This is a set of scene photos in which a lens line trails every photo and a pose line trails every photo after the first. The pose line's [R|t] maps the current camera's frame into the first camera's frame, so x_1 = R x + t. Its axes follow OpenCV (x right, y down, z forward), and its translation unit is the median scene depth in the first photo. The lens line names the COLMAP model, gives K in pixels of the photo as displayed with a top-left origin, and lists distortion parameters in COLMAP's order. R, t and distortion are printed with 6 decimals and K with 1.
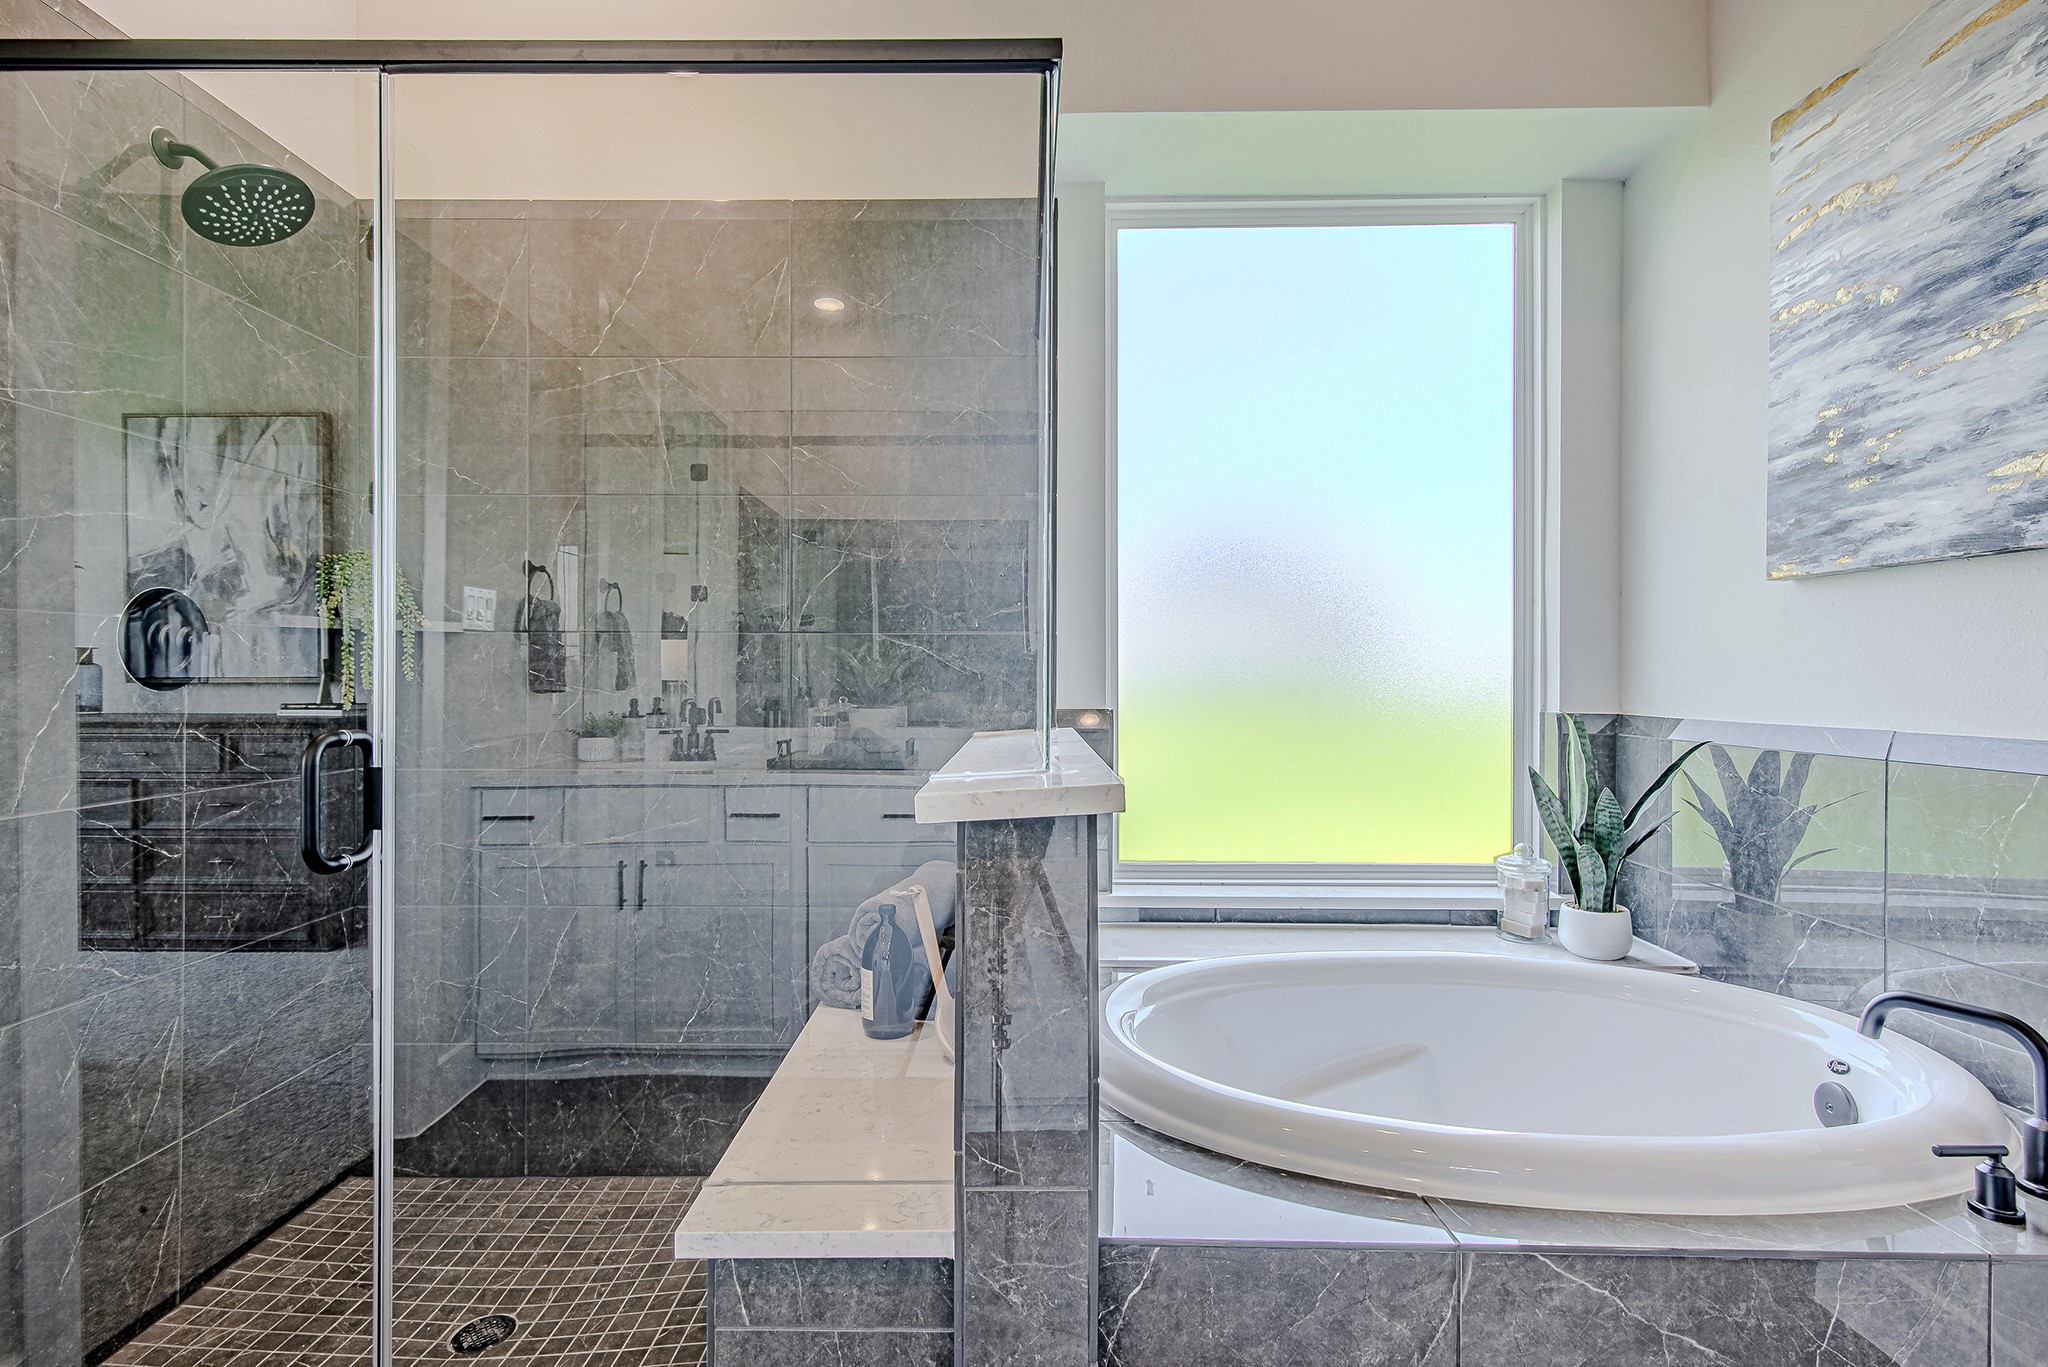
lens RADIAL K [[978.4, 0, 1018.5], [0, 978.4, 677.7], [0, 0, 1]] dist [0.009079, -0.000191]
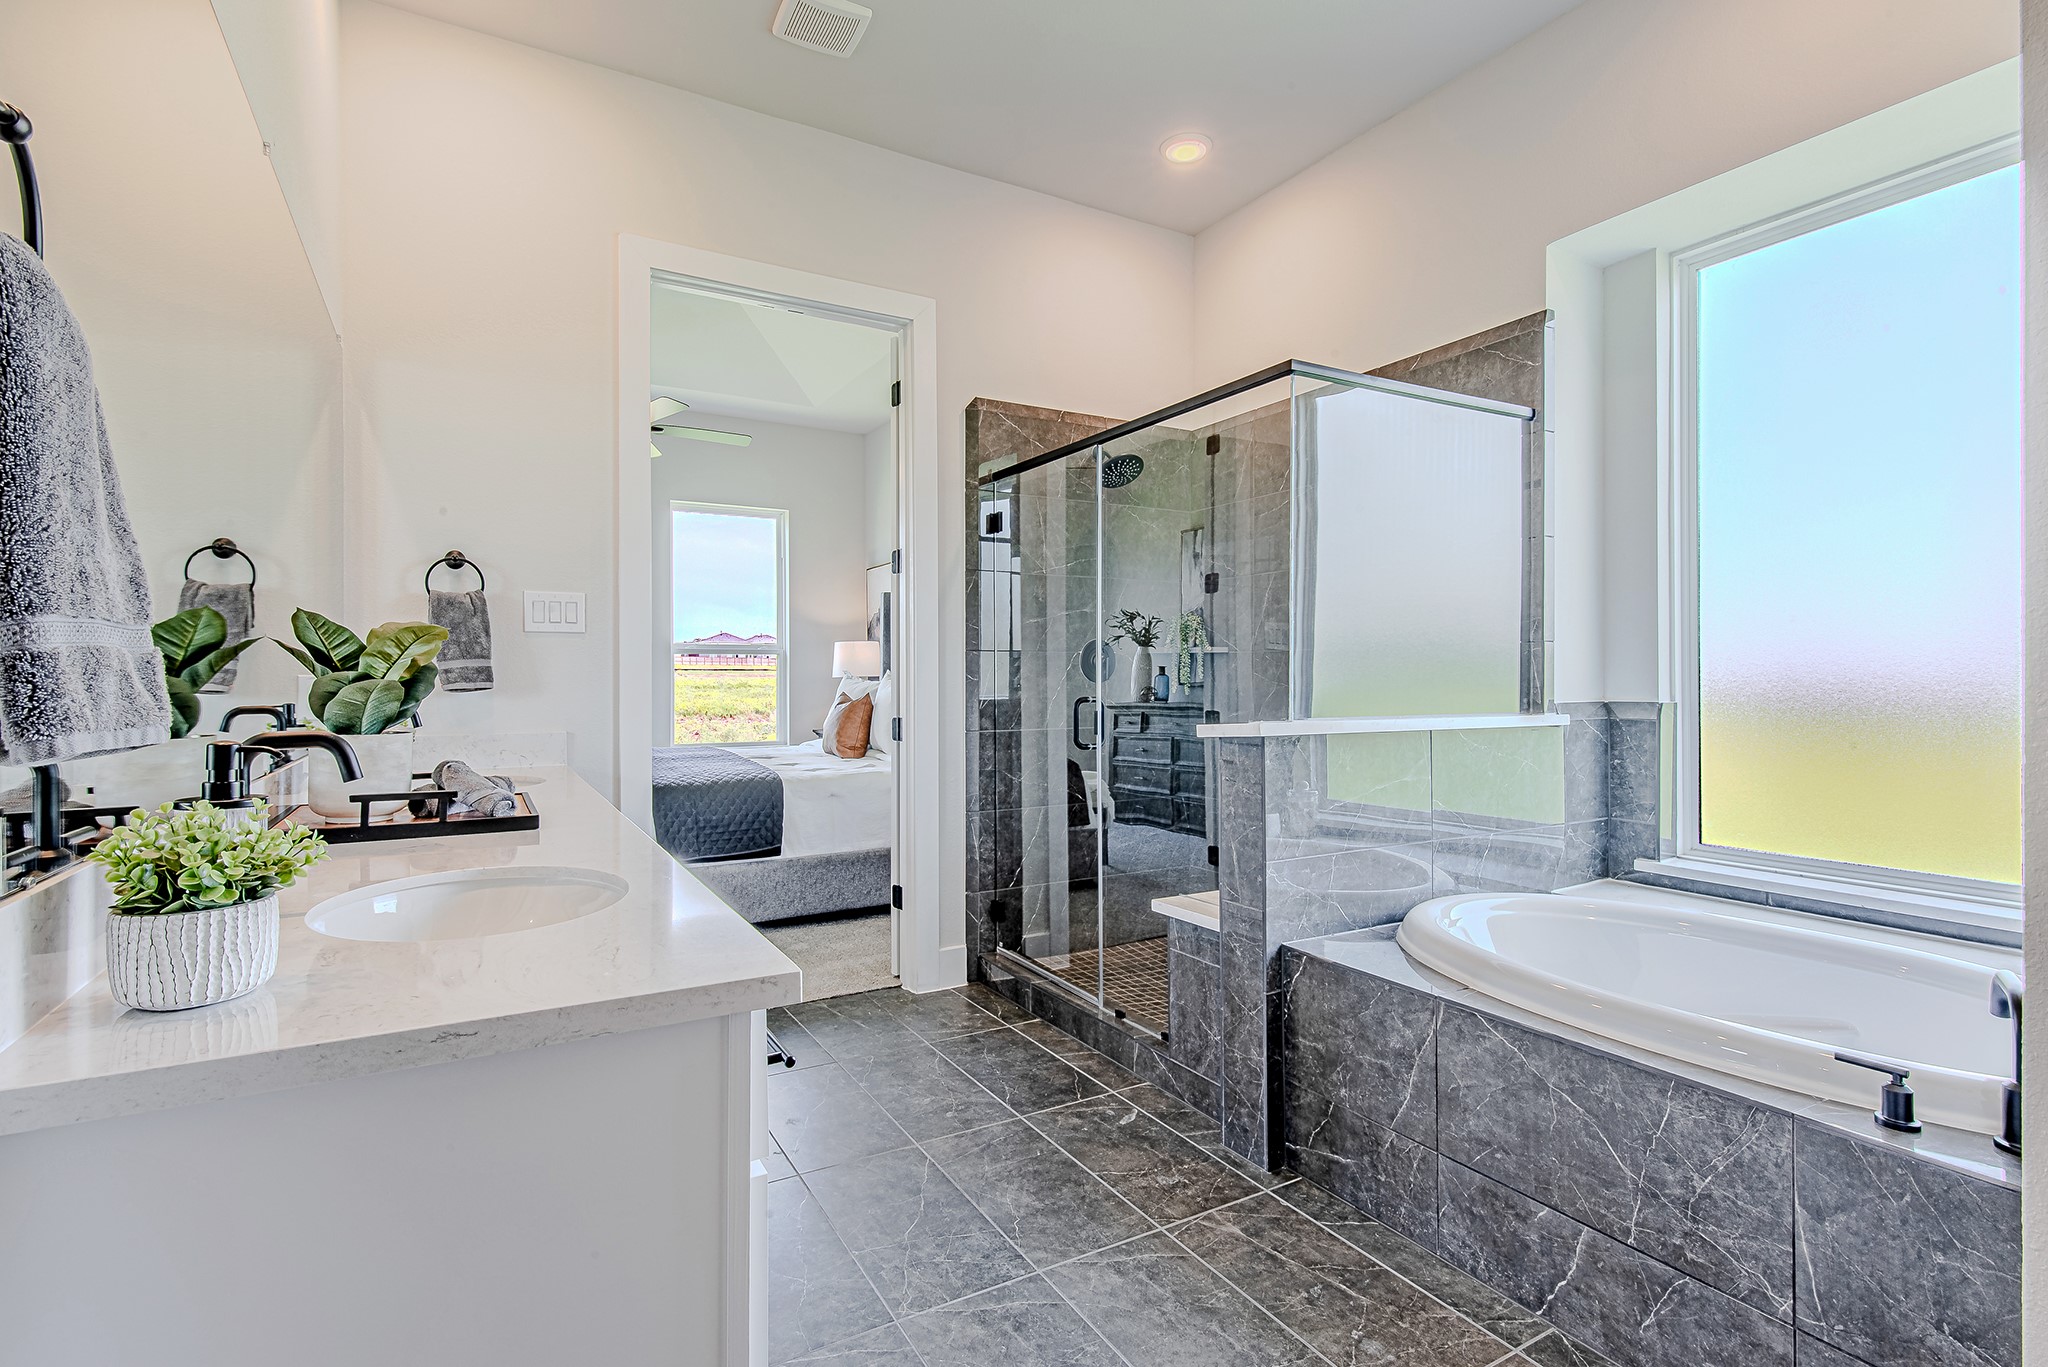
lens RADIAL K [[978.4, 0, 1020.7], [0, 978.4, 678.4], [0, 0, 1]] dist [0.009079, -0.000191]
pose [[0.511511, -0.002646, -0.859272, 1.576637], [0.000878, 0.999996, -0.002556, 0.013020], [0.859276, 0.000553, 0.511512, -0.537503]]
